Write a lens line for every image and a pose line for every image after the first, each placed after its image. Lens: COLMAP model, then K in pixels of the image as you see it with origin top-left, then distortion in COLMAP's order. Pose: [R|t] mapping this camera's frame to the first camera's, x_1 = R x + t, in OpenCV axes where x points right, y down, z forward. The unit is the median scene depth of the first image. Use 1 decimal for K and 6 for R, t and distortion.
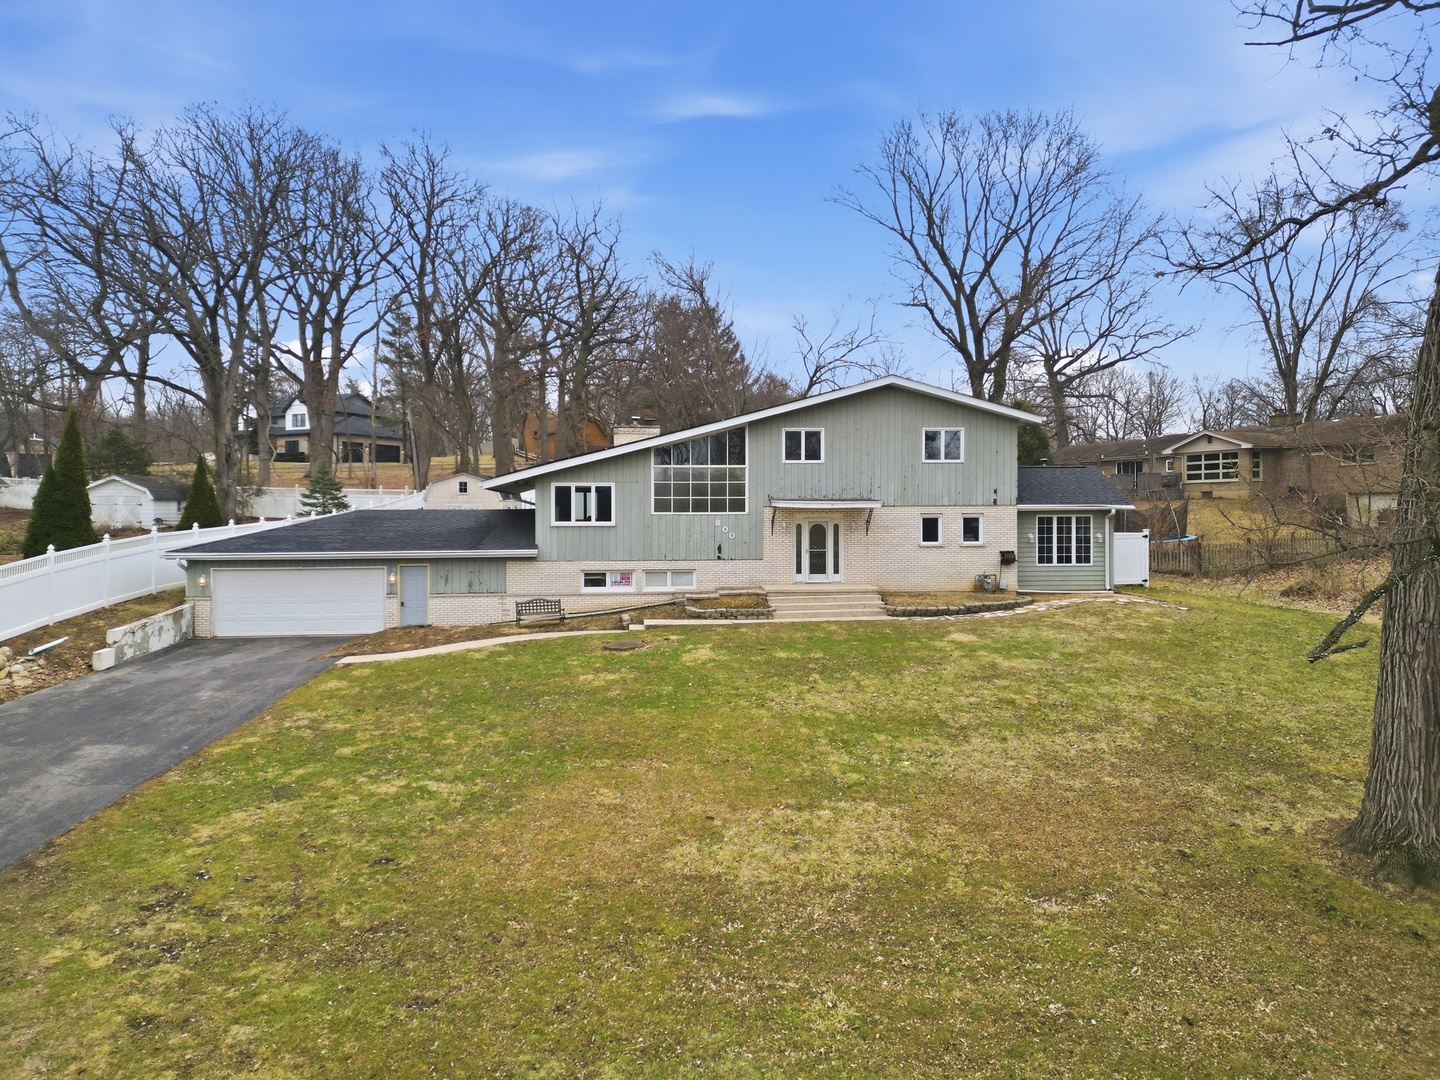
lens RADIAL K [[1011.3, 0, 720.0], [0, 1011.3, 540.0], [0, 0, 1]] dist [0.100836, -0.081484]
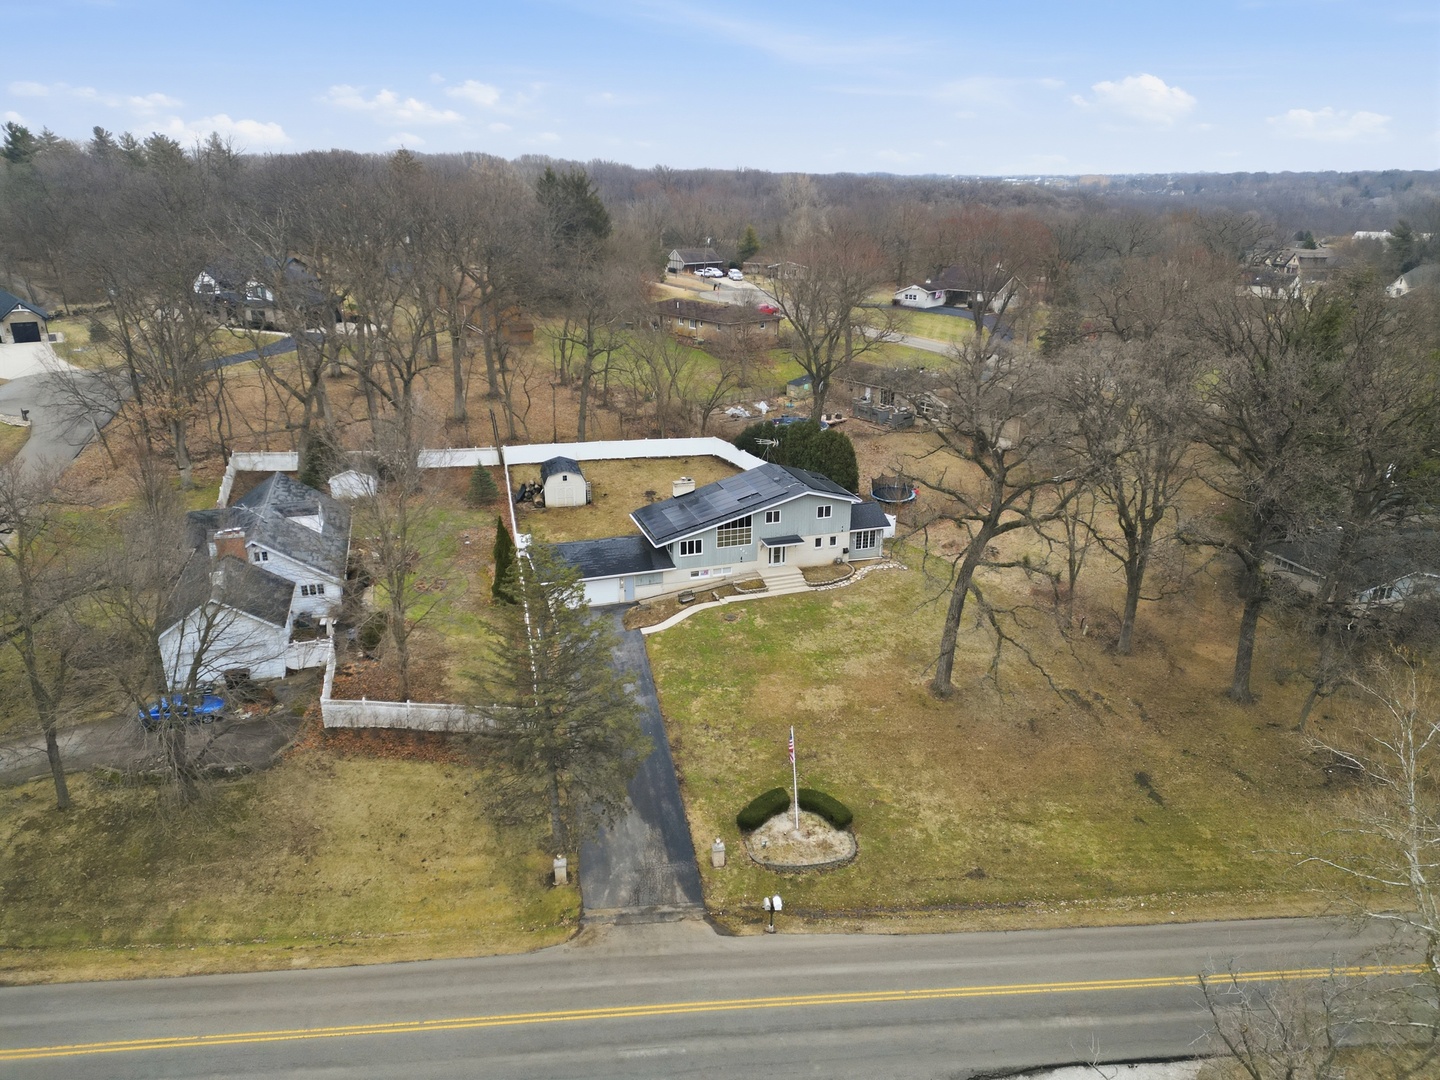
lens RADIAL K [[1011.3, 0, 720.0], [0, 1011.3, 540.0], [0, 0, 1]] dist [0.100836, -0.081484]
pose [[0.972134, -0.065797, 0.225003, -0.628508], [-0.008953, 0.948682, 0.316105, -0.847687], [-0.234255, -0.309311, 0.921657, -1.340396]]
